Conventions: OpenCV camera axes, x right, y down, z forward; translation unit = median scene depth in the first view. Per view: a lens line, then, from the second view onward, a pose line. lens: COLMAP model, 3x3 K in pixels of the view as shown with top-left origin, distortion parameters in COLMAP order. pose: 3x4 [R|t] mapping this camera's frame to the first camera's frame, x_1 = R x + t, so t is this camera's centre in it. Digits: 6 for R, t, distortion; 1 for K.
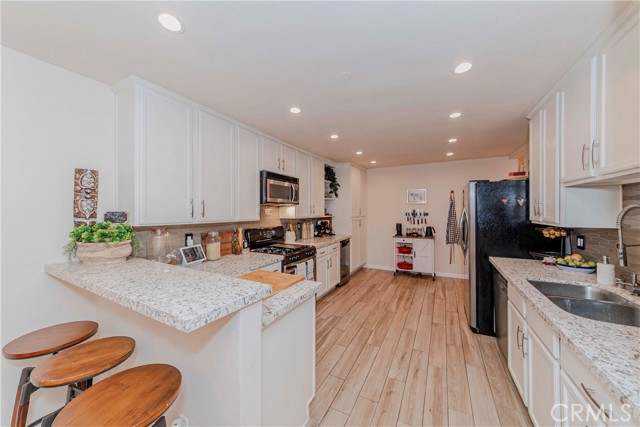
lens RADIAL K [[229.9, 0, 312.4], [0, 229.9, 212.6], [0, 0, 1]] dist [0.001341, 0.000049]
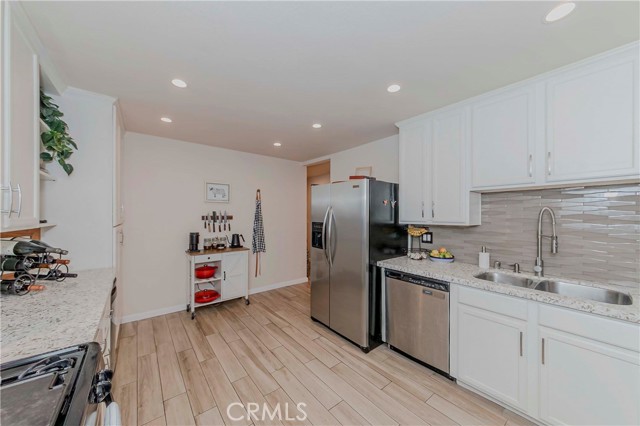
lens RADIAL K [[230.5, 0, 320.7], [0, 230.5, 216.4], [0, 0, 1]] dist [0.000274, -0.000005]
pose [[0.365820, -0.004242, 0.930676, -0.094033], [0.005589, 0.999982, 0.002361, 0.003194], [-0.930669, 0.004338, 0.365837, 0.472924]]
